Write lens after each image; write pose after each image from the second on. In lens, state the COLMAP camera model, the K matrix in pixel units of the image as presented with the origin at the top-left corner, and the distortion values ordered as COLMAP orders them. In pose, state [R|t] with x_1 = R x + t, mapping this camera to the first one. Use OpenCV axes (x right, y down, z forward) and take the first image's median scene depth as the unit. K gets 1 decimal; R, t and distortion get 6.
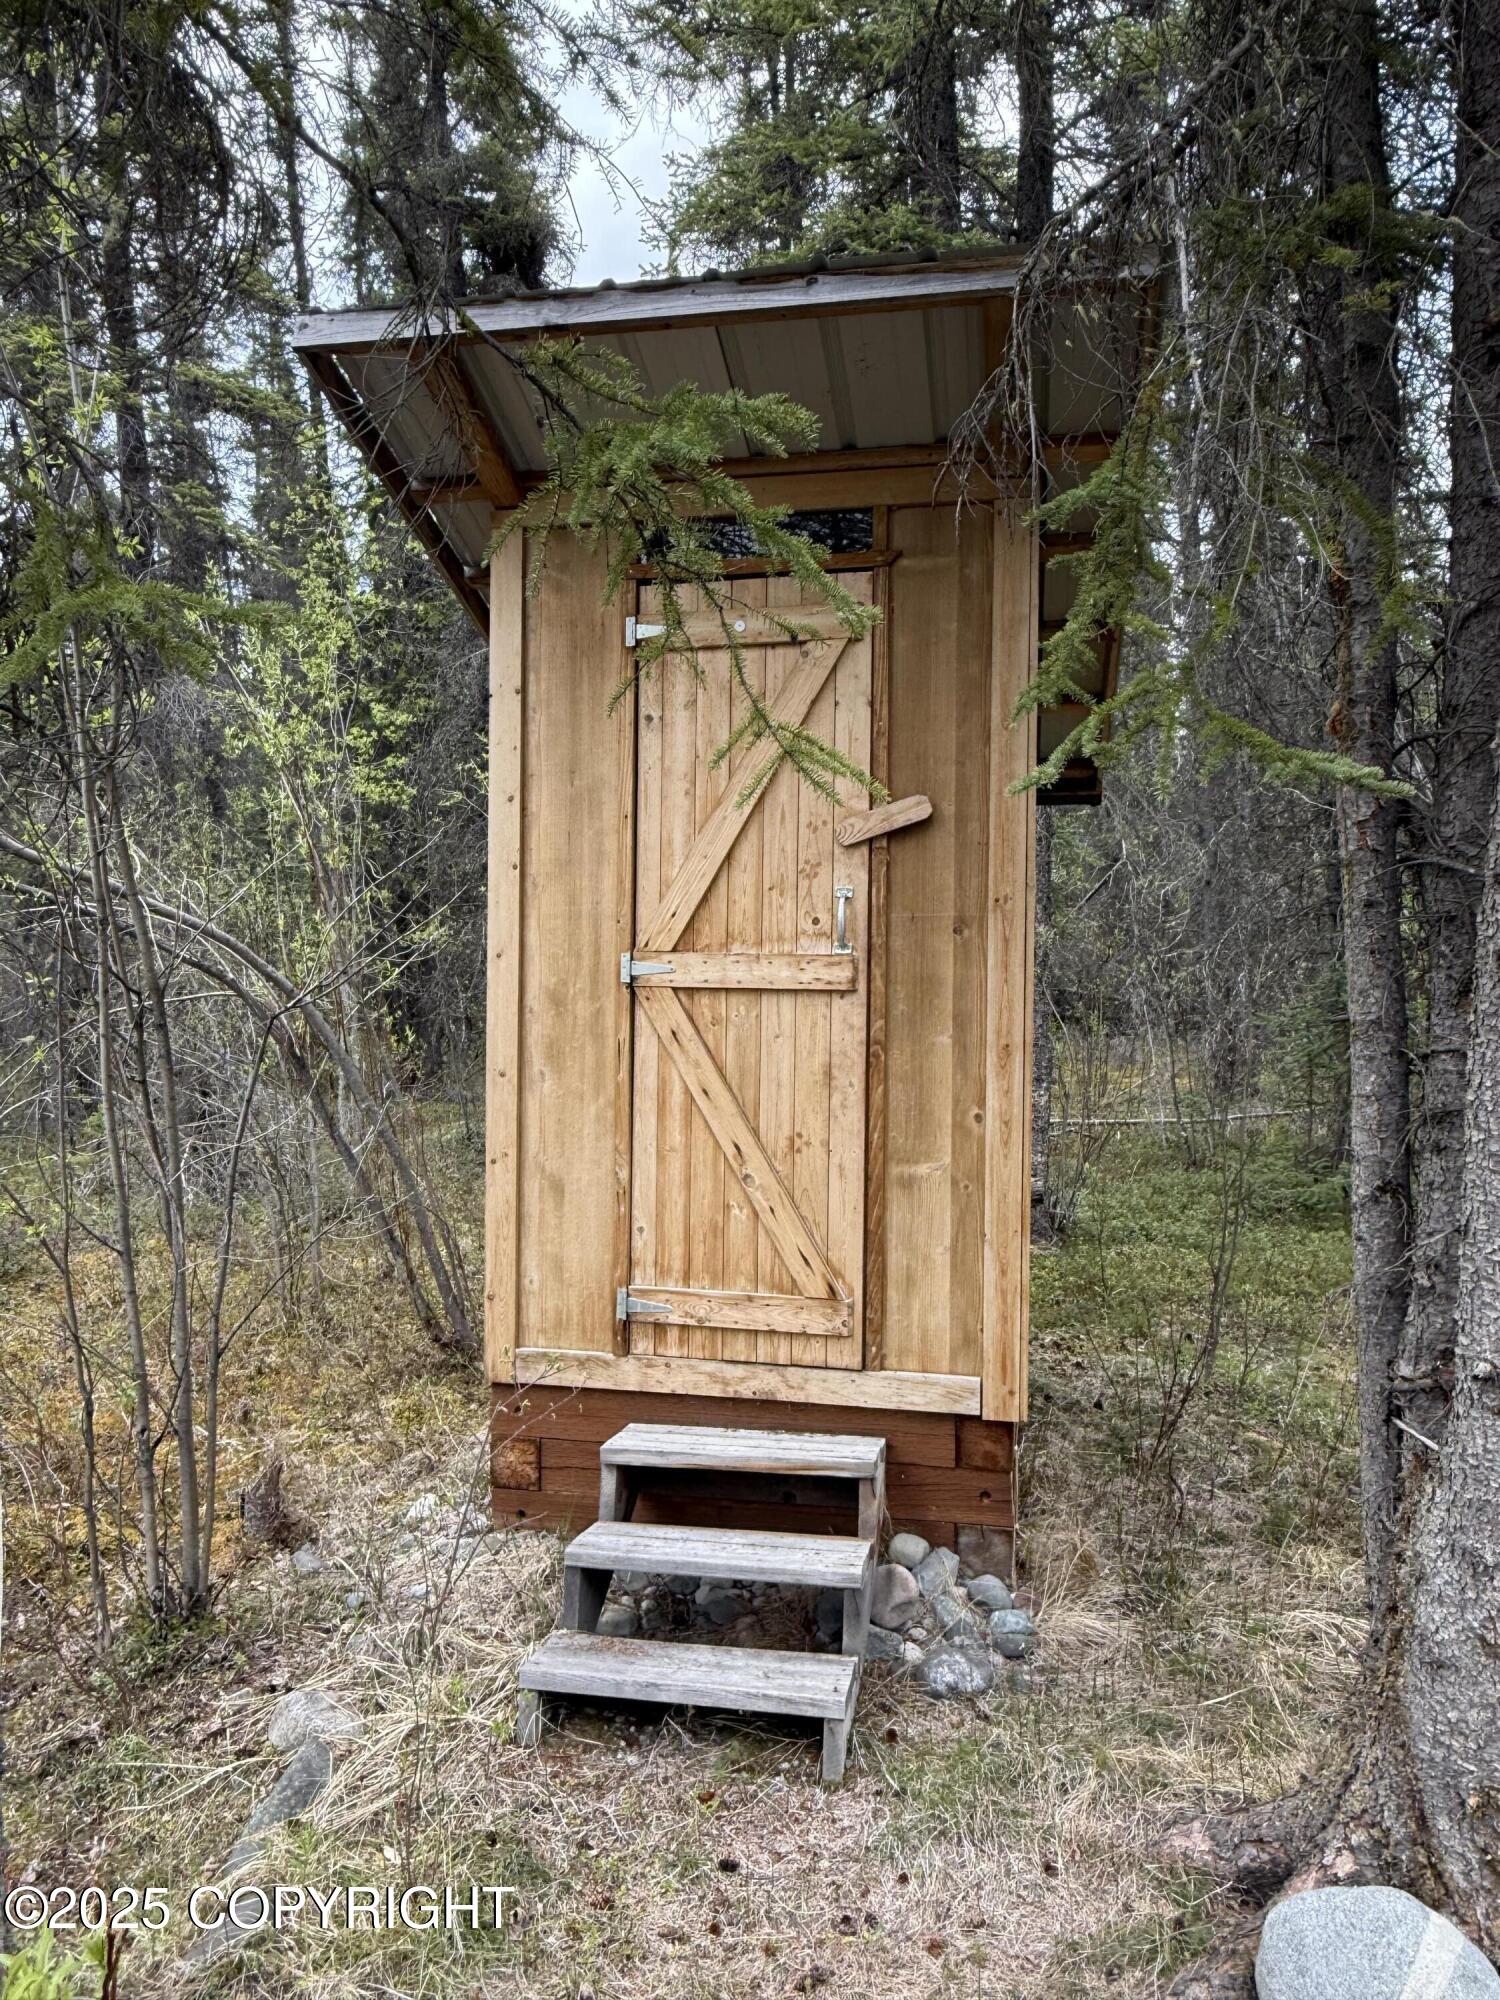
lens RADIAL K [[1392.7, 0, 756.9], [0, 1392.7, 994.5], [0, 0, 1]] dist [0.003270, -0.002947]
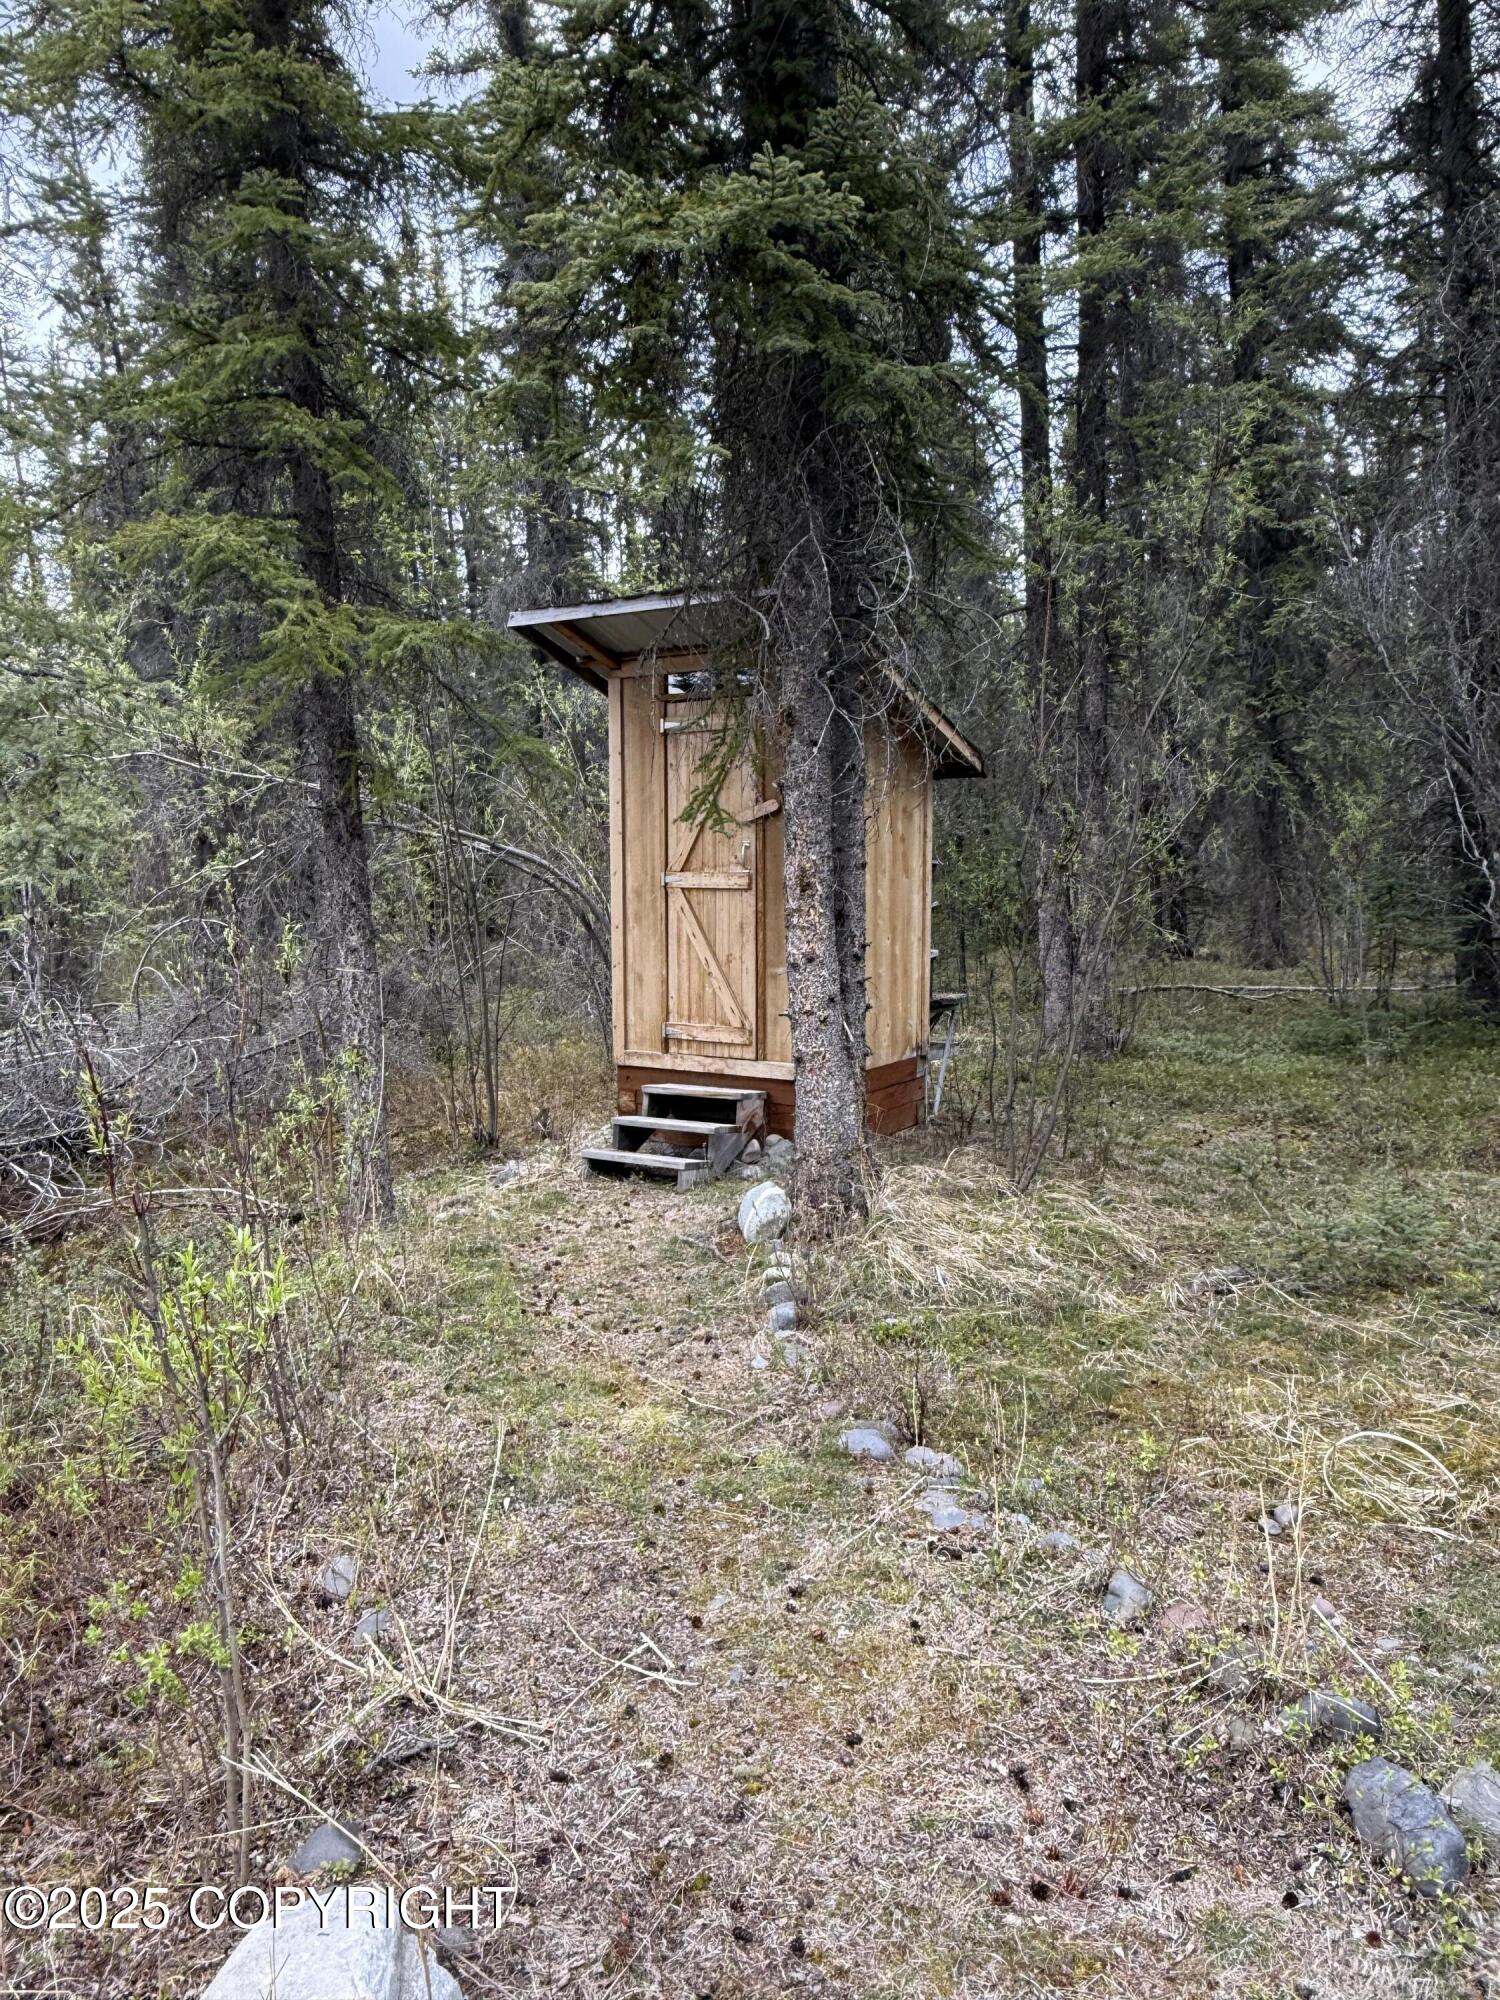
lens RADIAL K [[1392.7, 0, 746.8], [0, 1392.7, 1005.3], [0, 0, 1]] dist [0.003270, -0.002947]
pose [[0.930216, 0.022280, -0.366335, 0.868464], [0.009554, 0.996347, 0.084855, -0.006297], [0.366887, -0.082434, 0.926606, -1.048362]]
